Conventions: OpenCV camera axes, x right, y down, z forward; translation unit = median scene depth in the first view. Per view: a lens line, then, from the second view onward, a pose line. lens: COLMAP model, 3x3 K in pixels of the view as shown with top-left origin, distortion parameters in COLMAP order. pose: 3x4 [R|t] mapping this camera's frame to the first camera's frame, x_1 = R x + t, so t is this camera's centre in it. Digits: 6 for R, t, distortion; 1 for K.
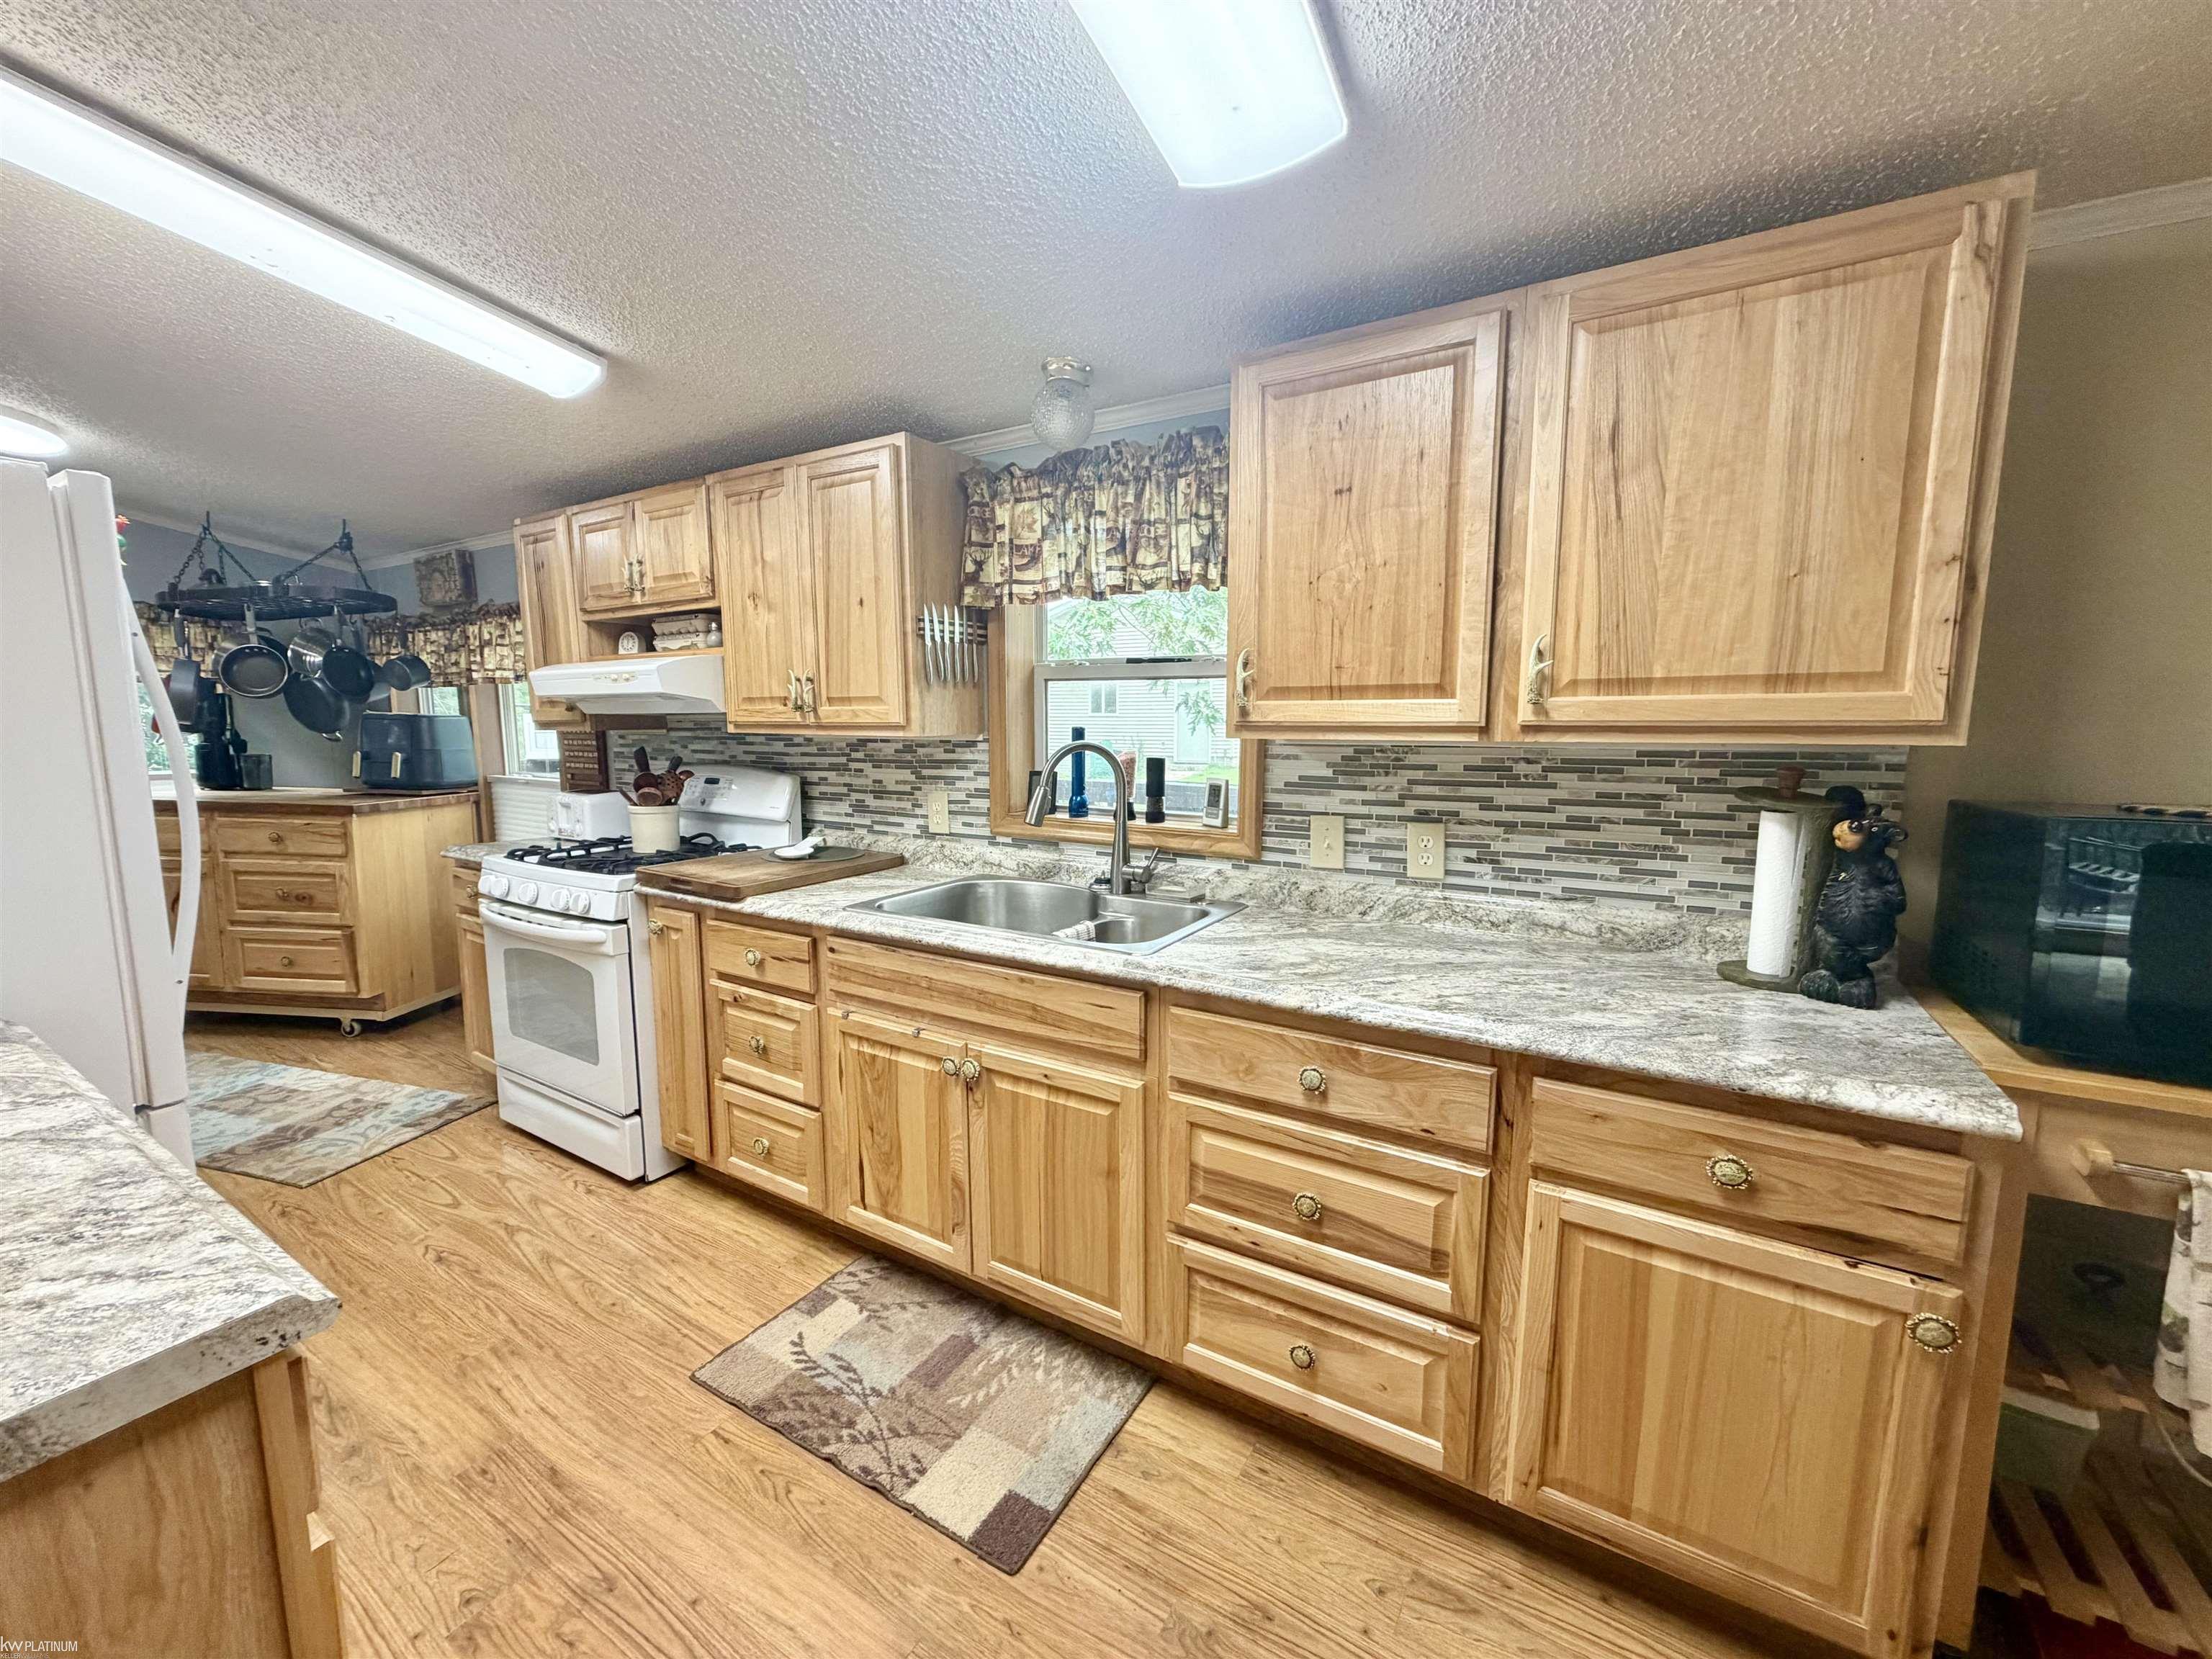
lens RADIAL K [[874.8, 0, 1103.2], [0, 874.8, 833.7], [0, 0, 1]] dist [-0.001424, 0.000210]
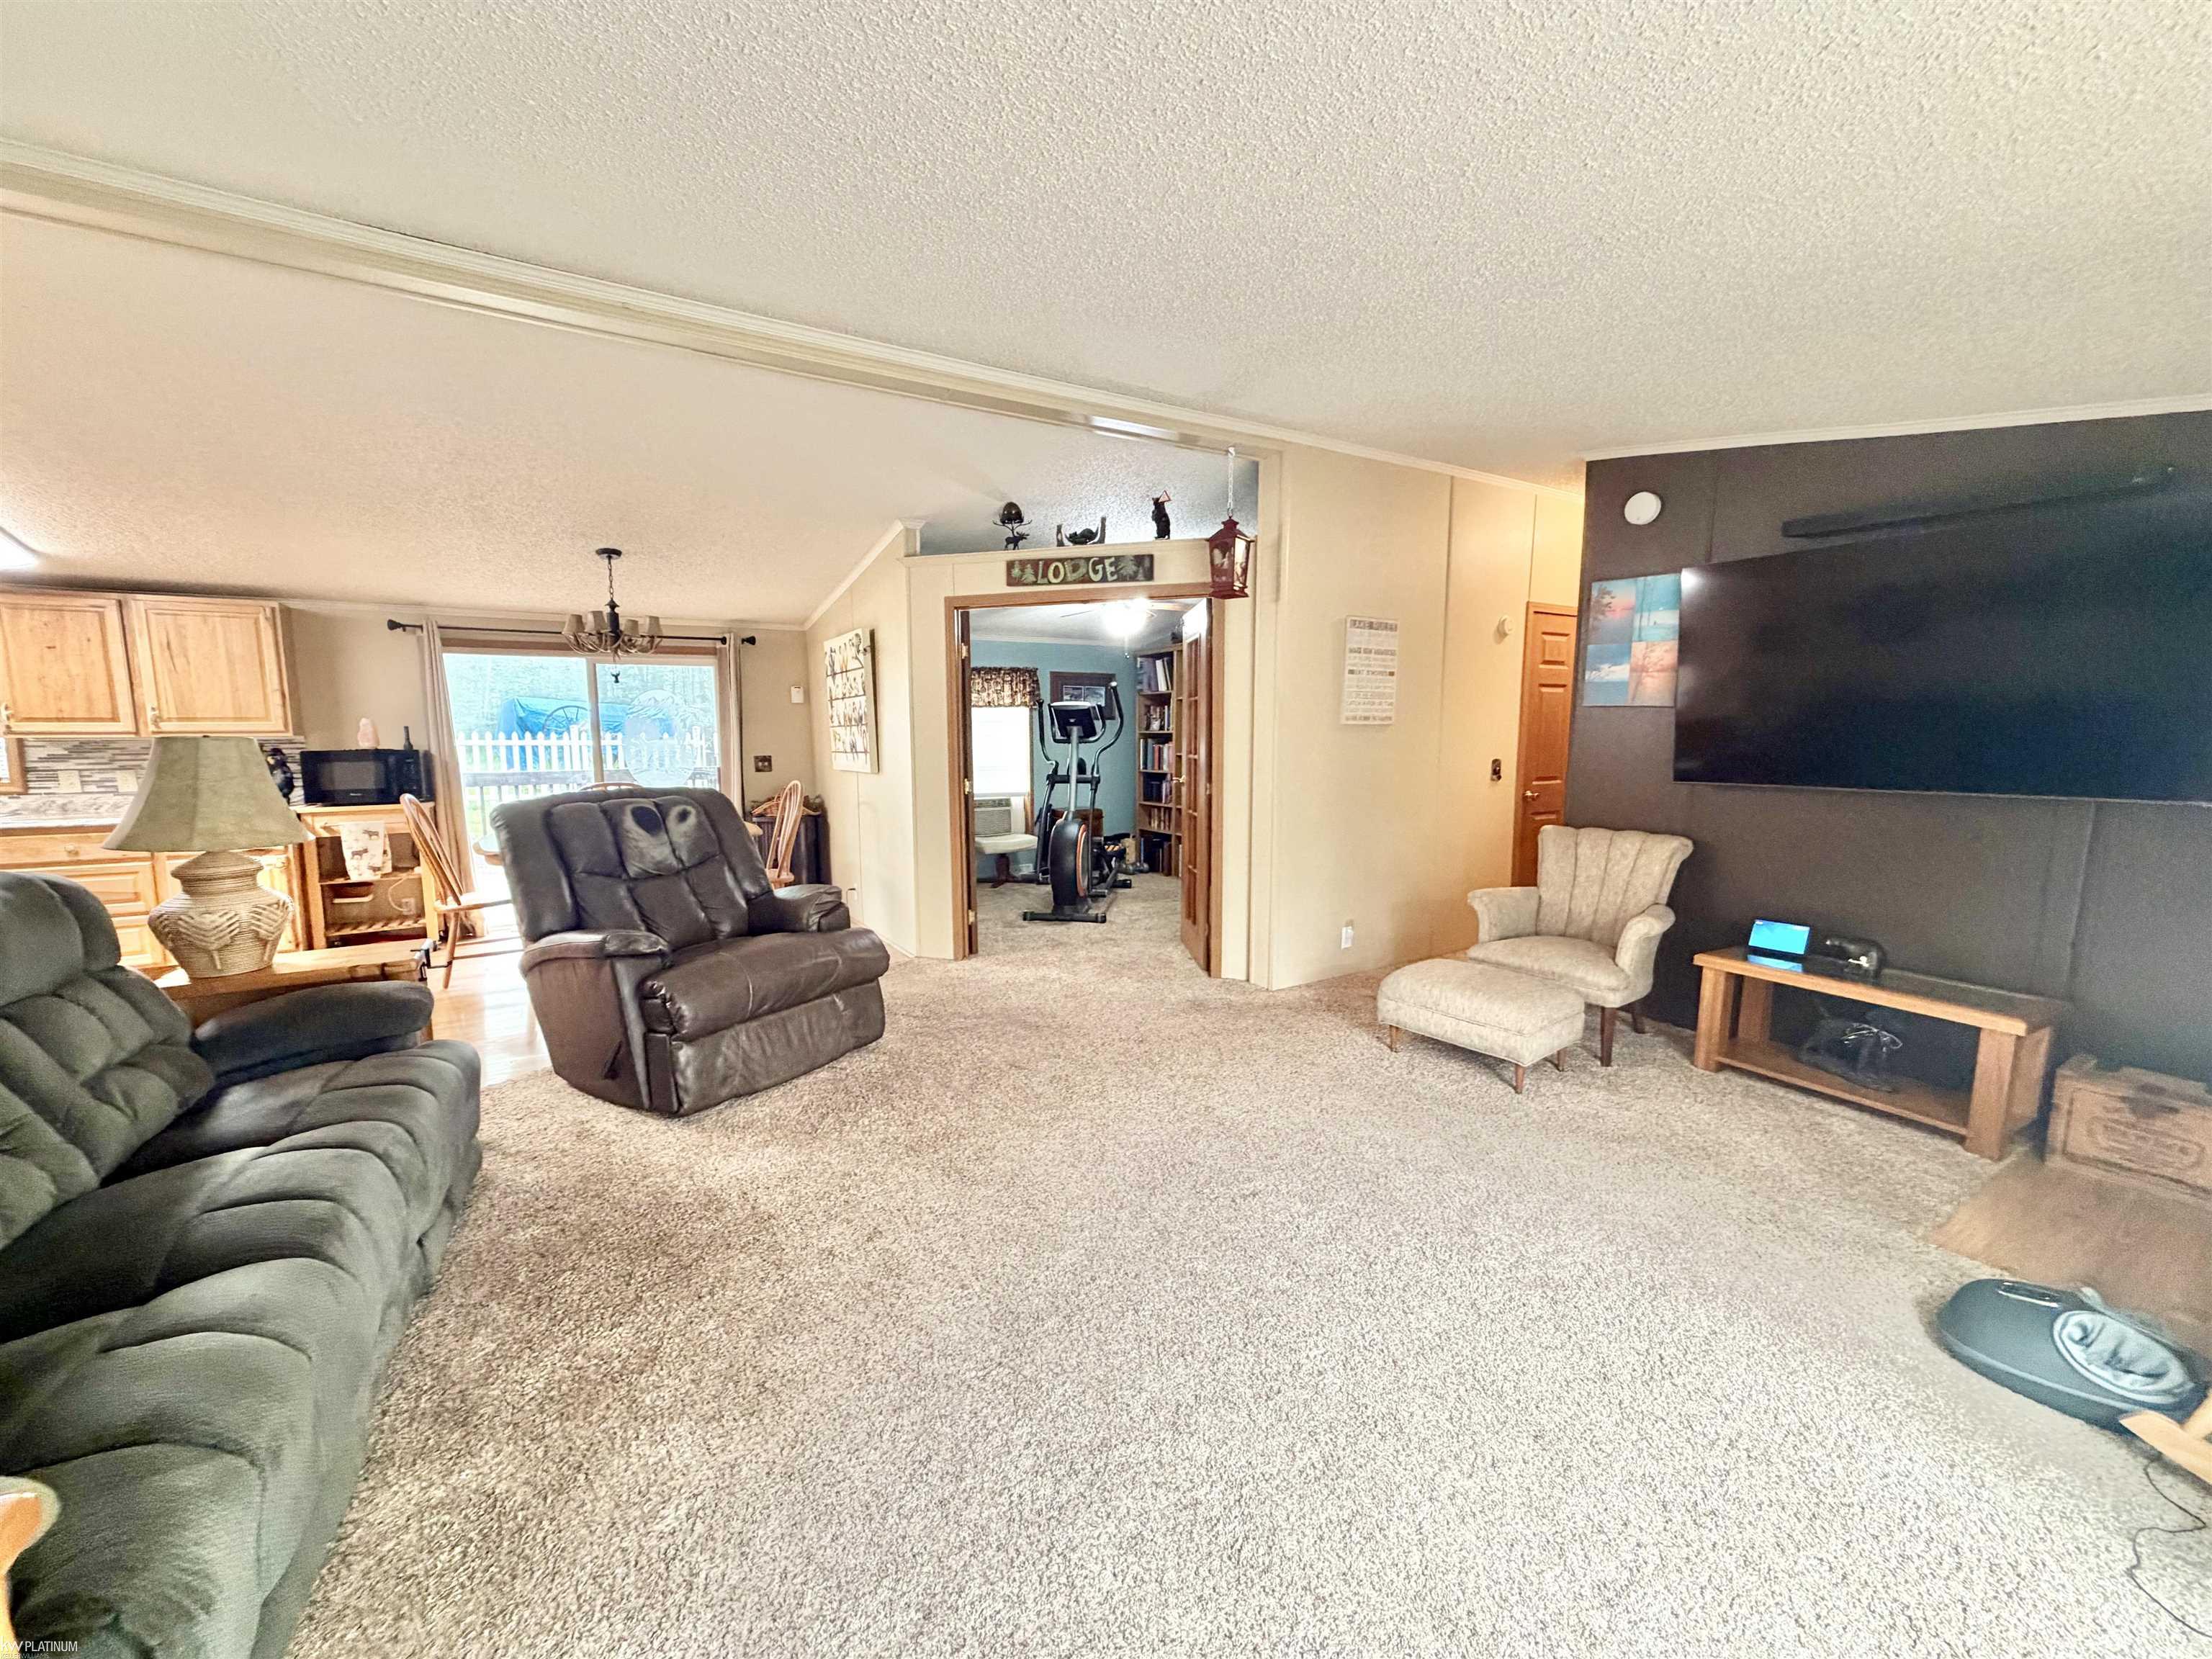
lens RADIAL K [[874.8, 0, 1098.7], [0, 874.8, 830.6], [0, 0, 1]] dist [-0.001424, 0.000210]
pose [[0.458899, -0.104951, 0.882268, -0.558689], [0.120835, 0.991145, 0.055052, 0.341722], [-0.880233, 0.081345, 0.467518, -2.512593]]
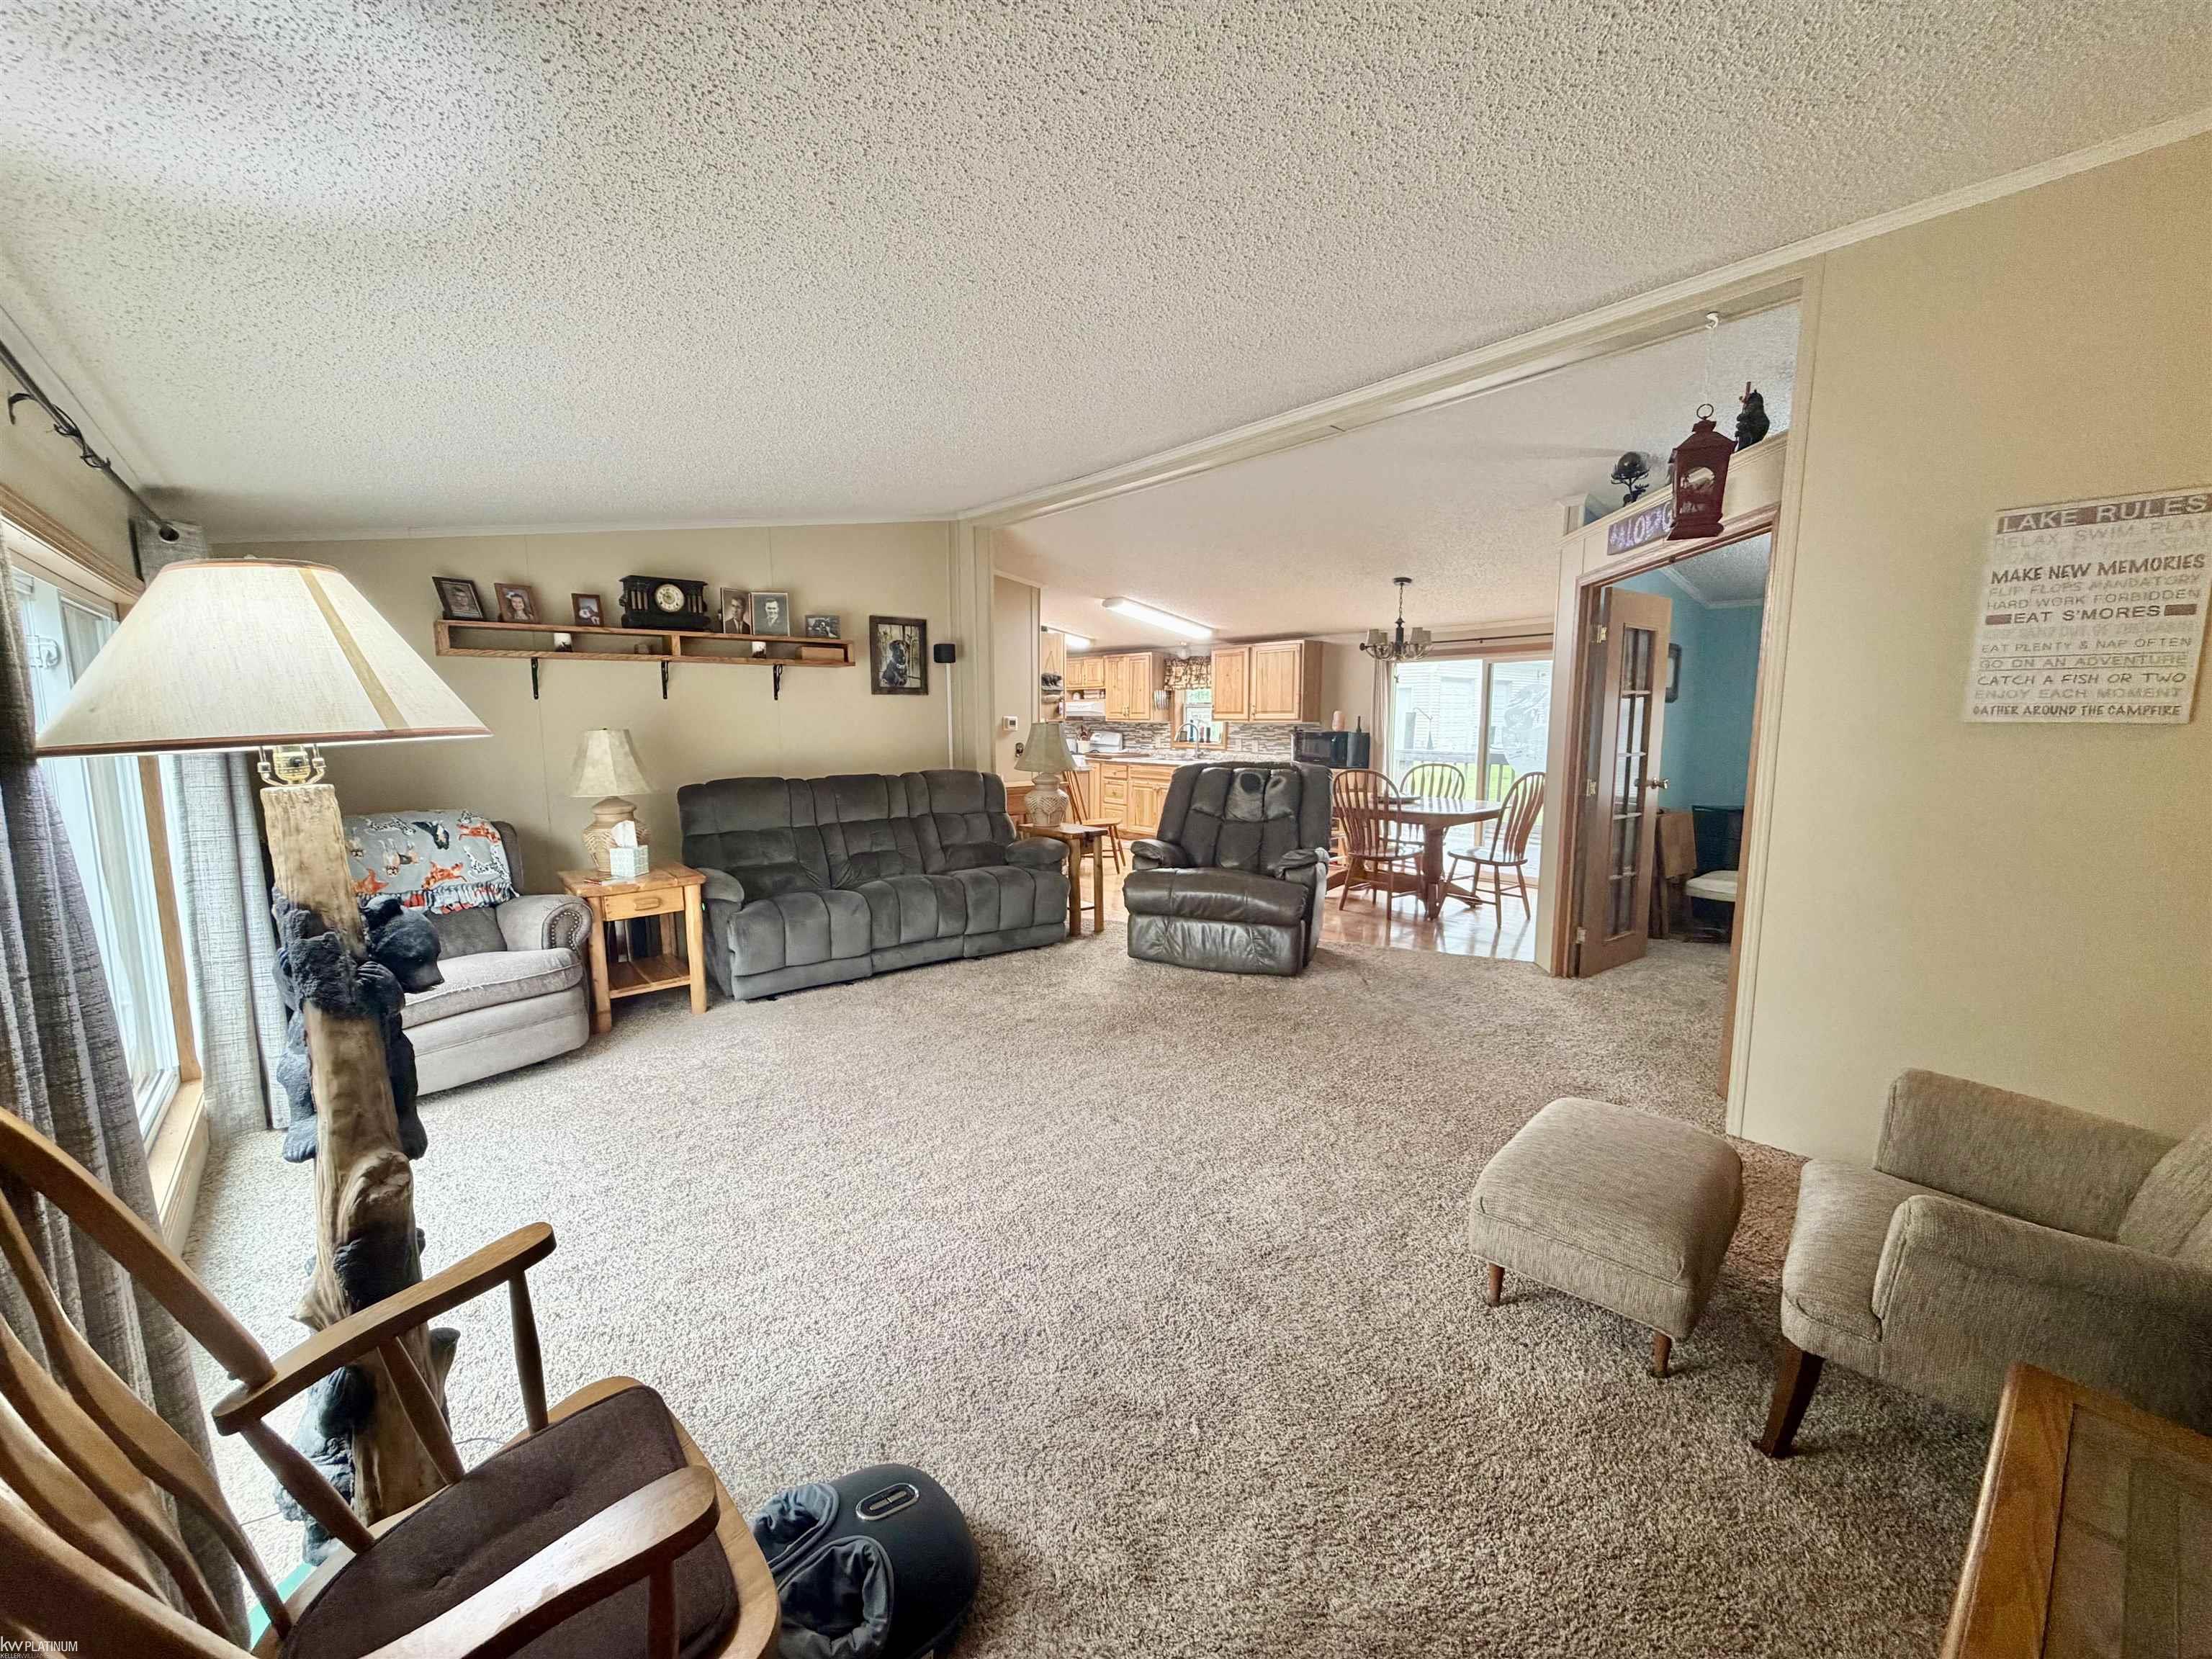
lens RADIAL K [[874.8, 0, 1097.2], [0, 874.8, 832.3], [0, 0, 1]] dist [-0.001424, 0.000210]
pose [[0.951909, 0.040541, -0.303688, 0.940397], [-0.040581, 0.999157, 0.006180, 0.454657], [0.303683, 0.006441, 0.952751, -3.476662]]
